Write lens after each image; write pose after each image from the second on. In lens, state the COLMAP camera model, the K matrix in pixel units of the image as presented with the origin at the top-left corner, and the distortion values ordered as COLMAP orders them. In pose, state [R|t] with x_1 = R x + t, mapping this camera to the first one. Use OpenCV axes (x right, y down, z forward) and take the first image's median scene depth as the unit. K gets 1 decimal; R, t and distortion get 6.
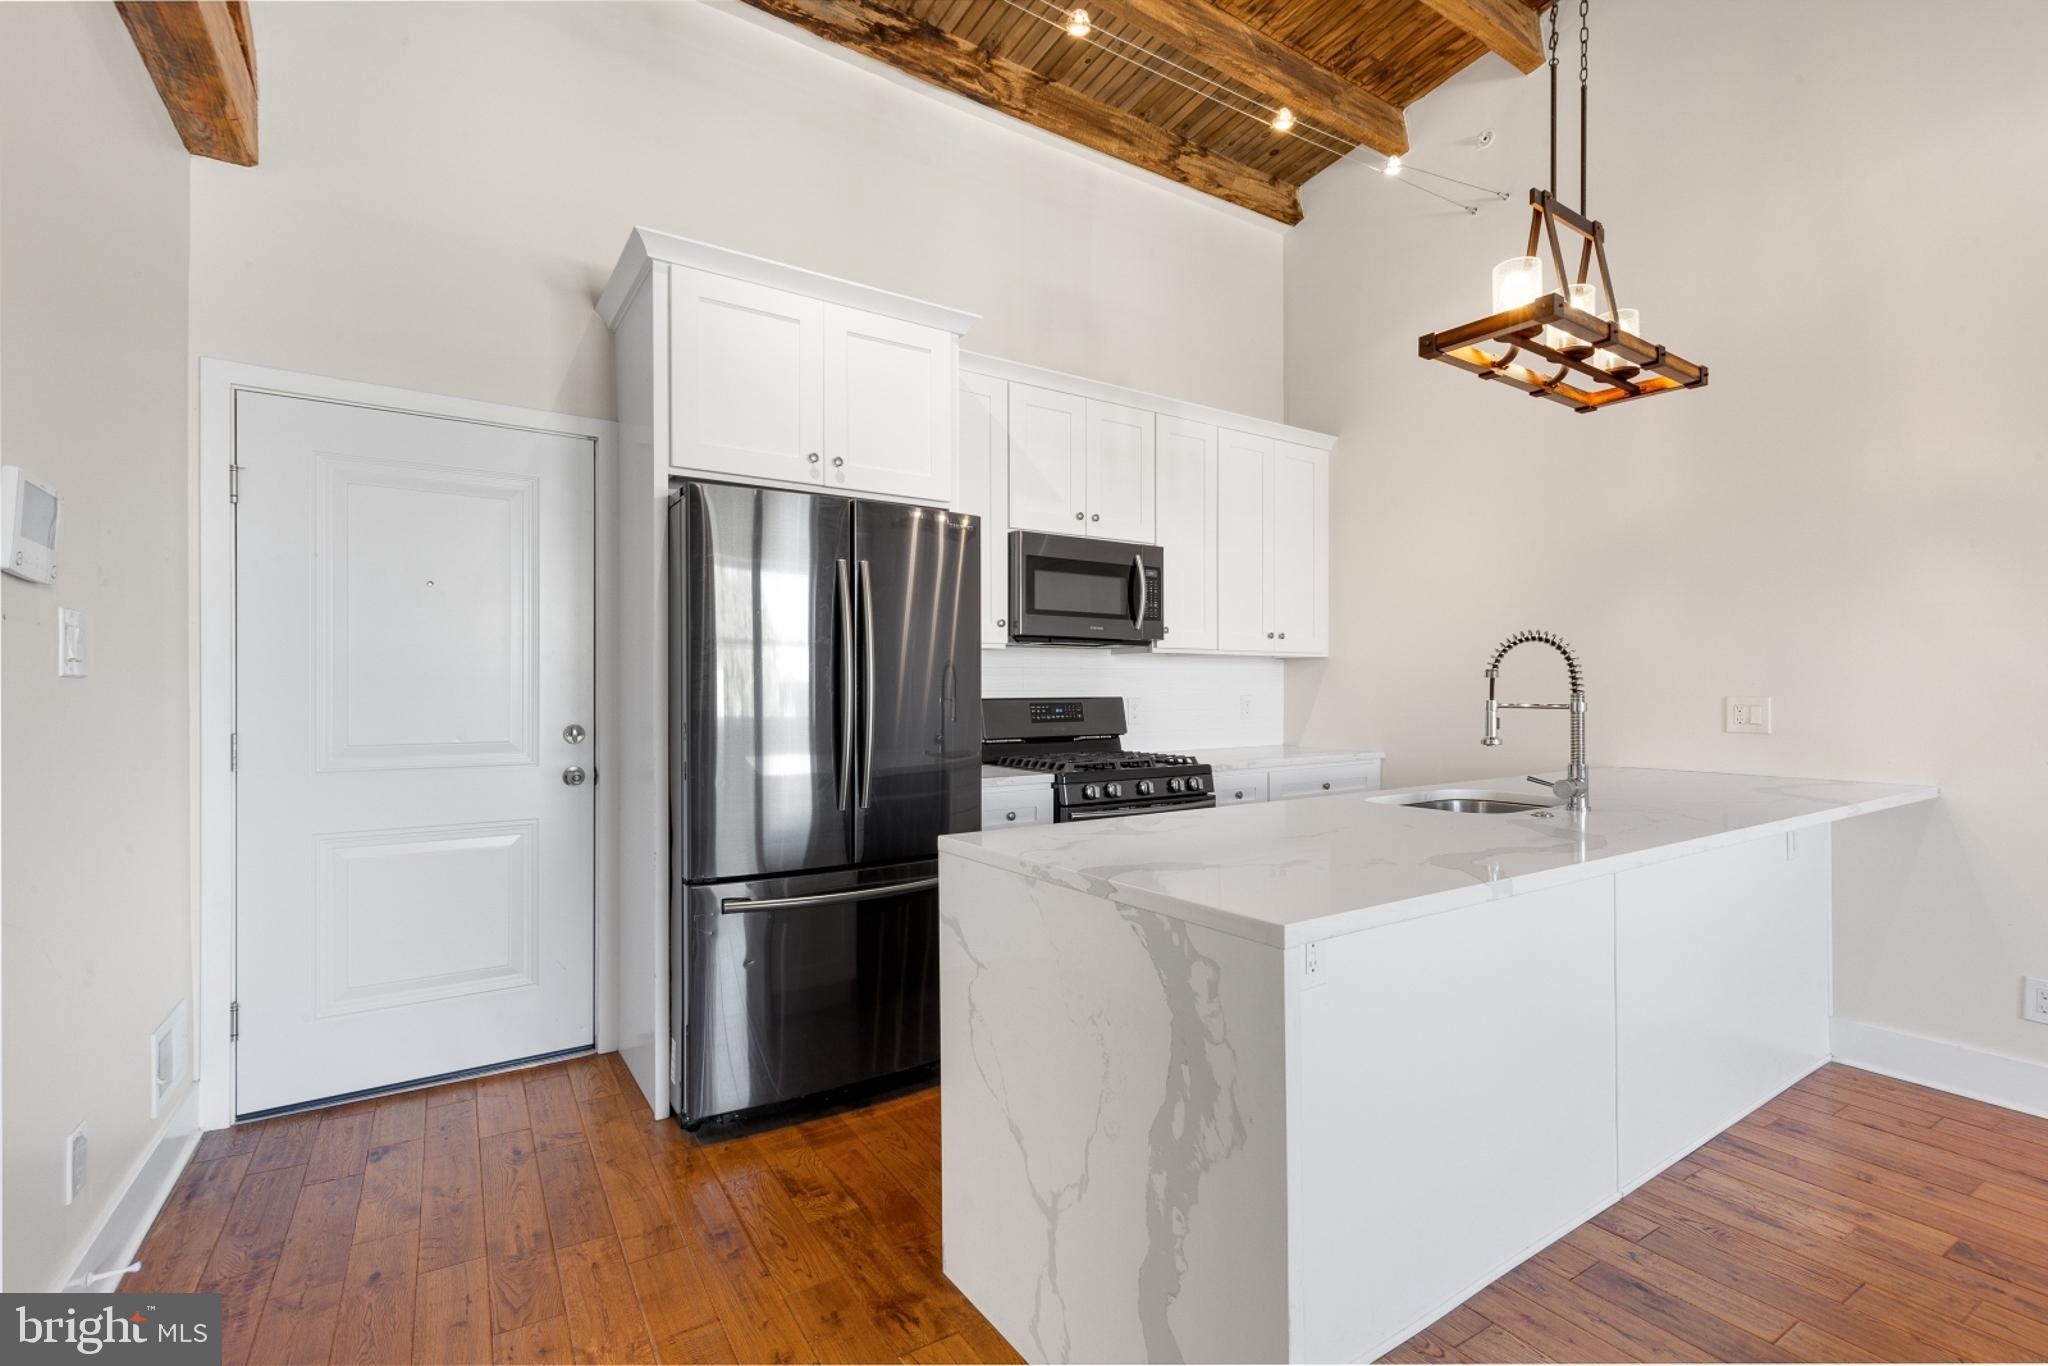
lens RADIAL K [[947.8, 0, 1021.2], [0, 947.8, 686.7], [0, 0, 1]] dist [0.005876, -0.001977]
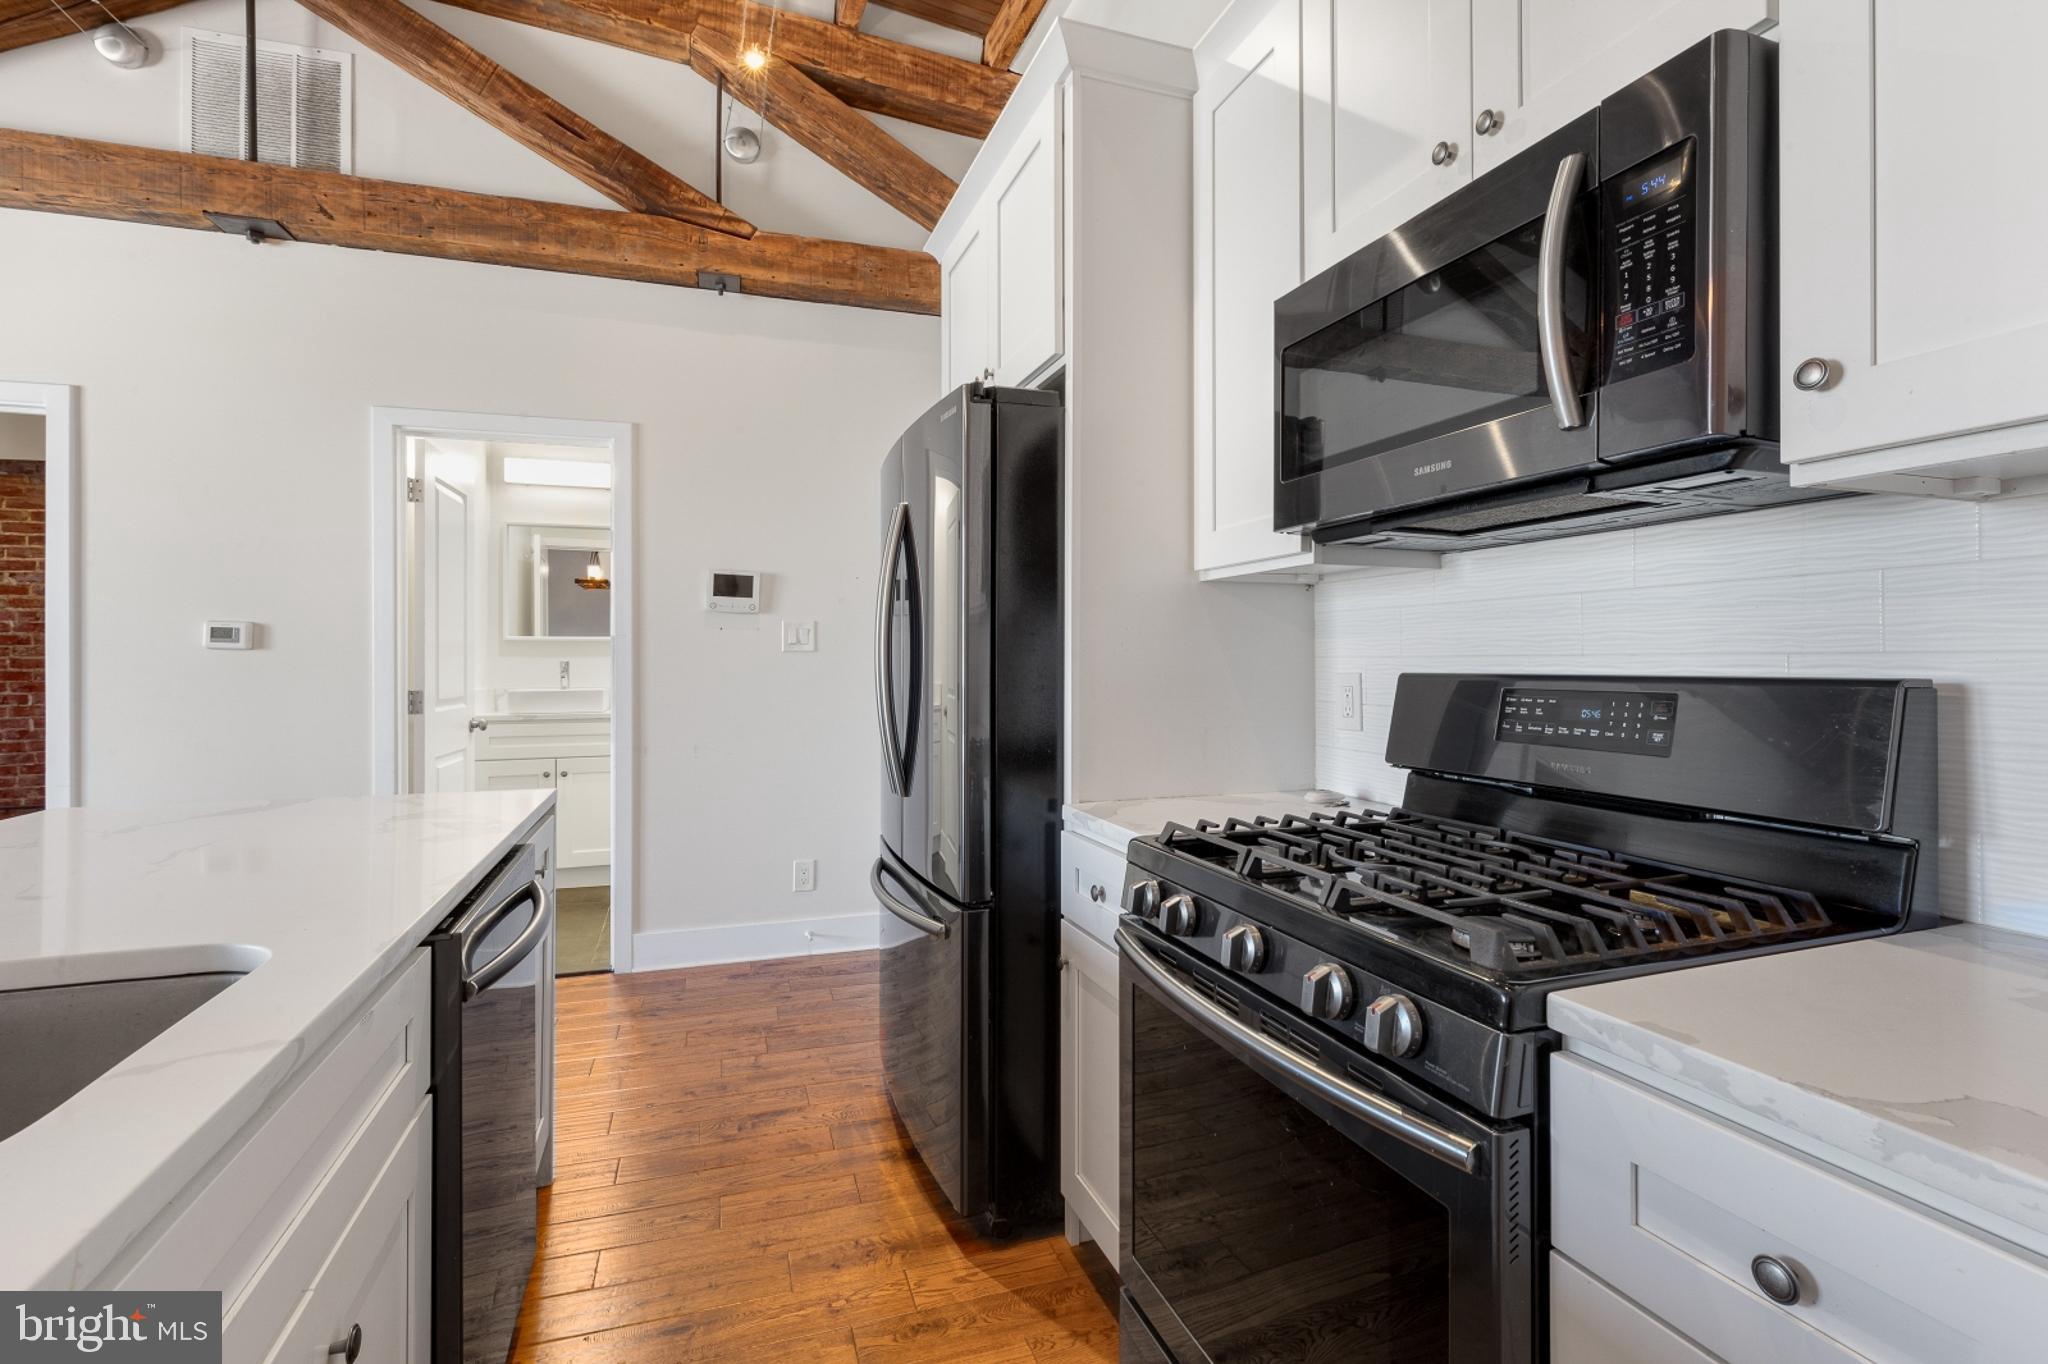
lens RADIAL K [[947.8, 0, 1024.0], [0, 947.8, 648.7], [0, 0, 1]] dist [0.005876, -0.001977]
pose [[-0.247112, -0.005421, -0.968972, 0.600184], [0.009371, 0.999924, -0.007984, 0.001574], [0.968942, -0.011053, -0.247042, 1.252279]]
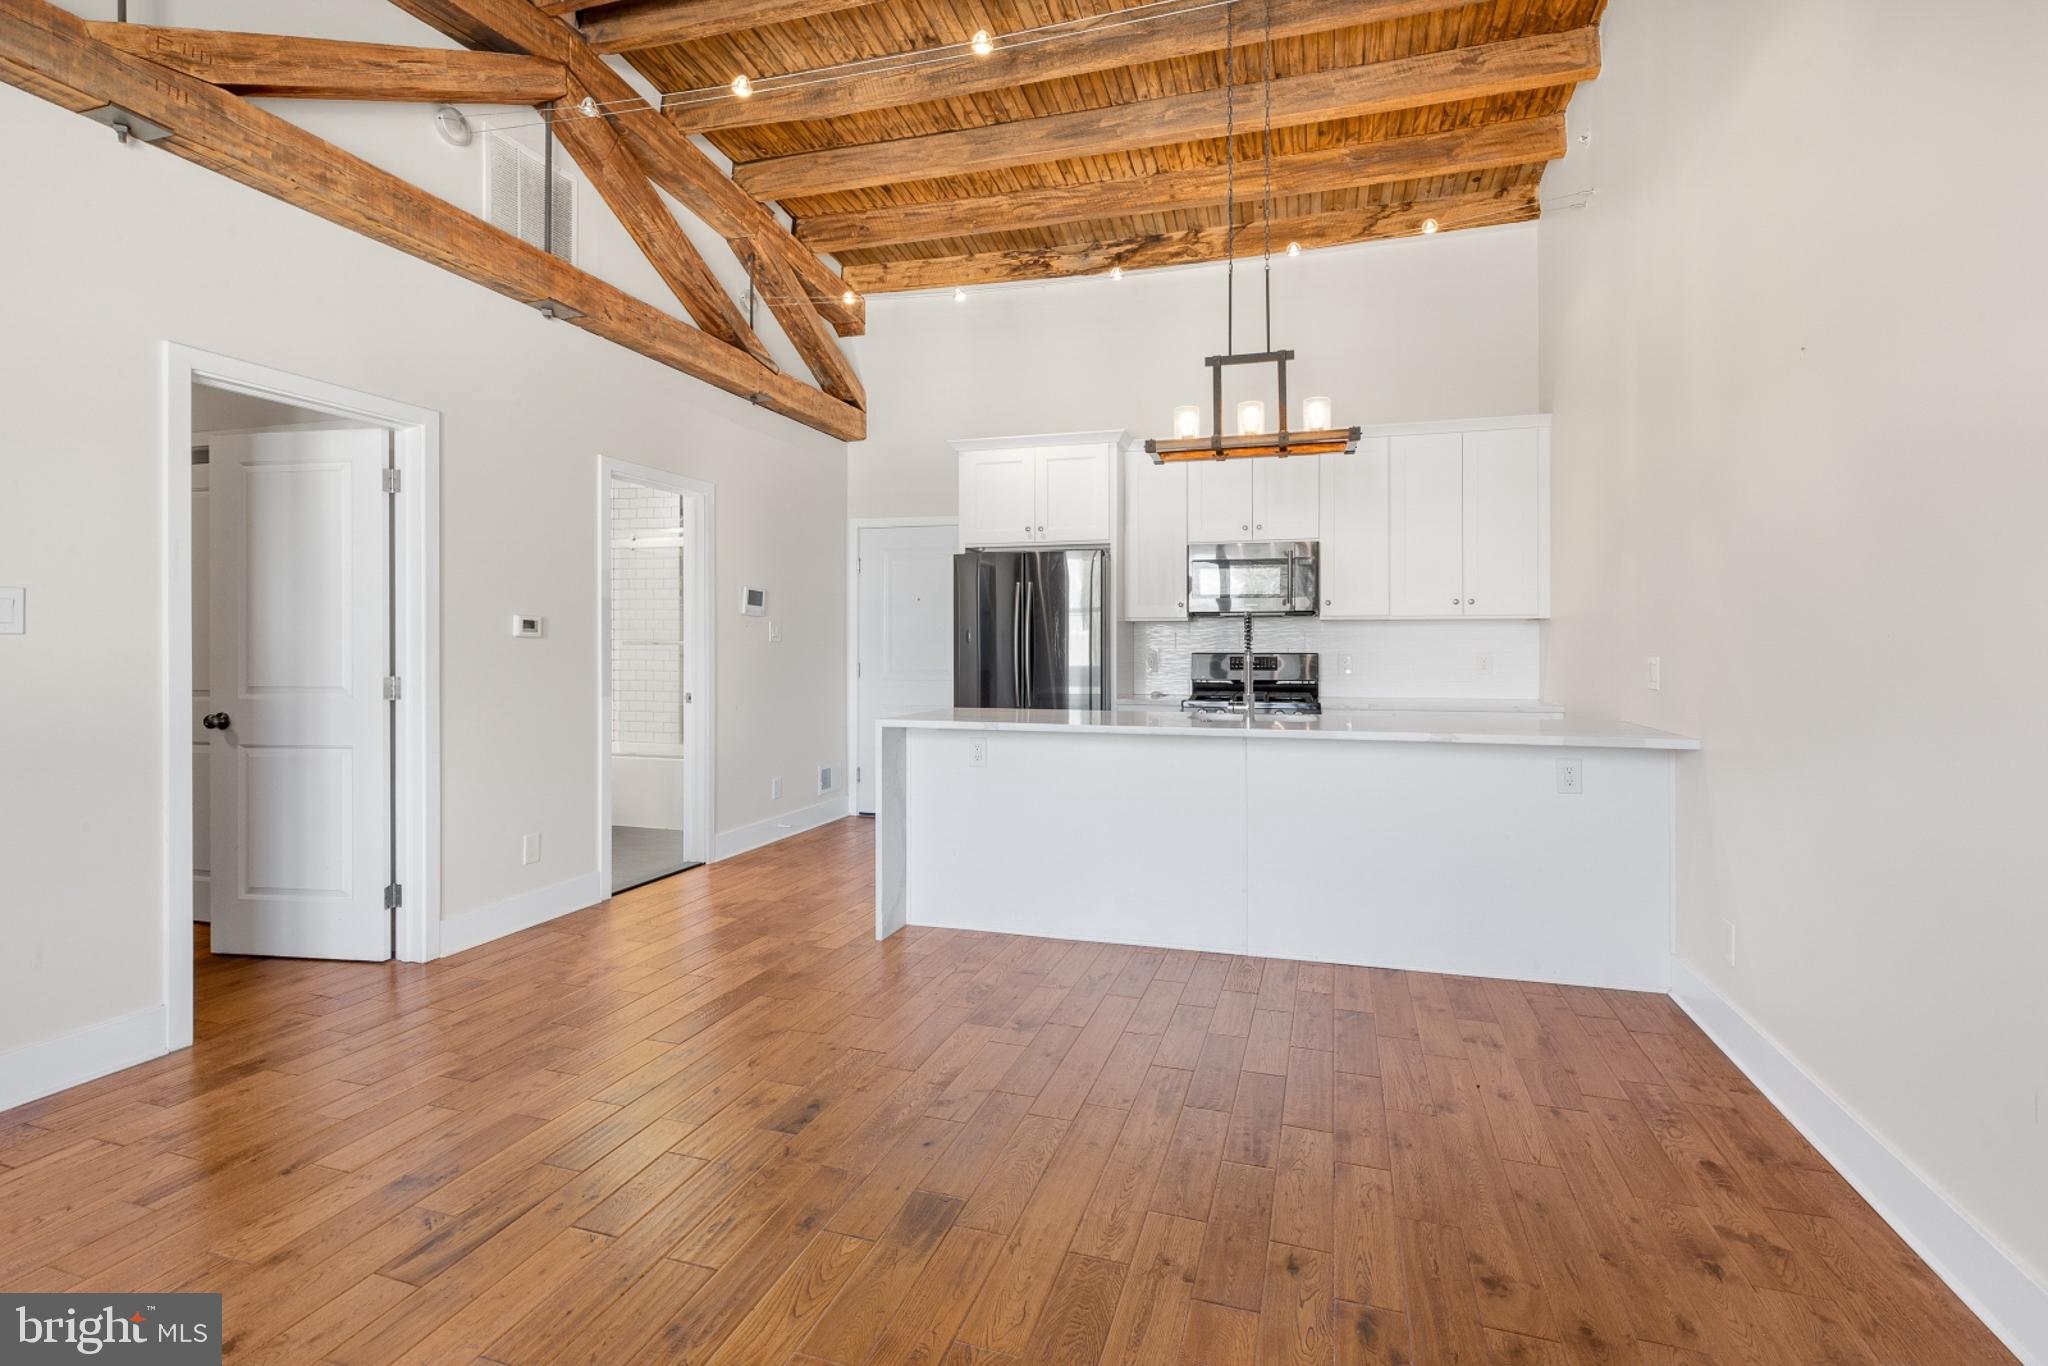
lens RADIAL K [[947.8, 0, 1009.1], [0, 947.8, 647.1], [0, 0, 1]] dist [0.005876, -0.001977]
pose [[0.631599, 0.003179, -0.775289, 1.293004], [0.003763, 0.999967, 0.007166, -0.008682], [0.775286, -0.007444, 0.631566, -0.279718]]
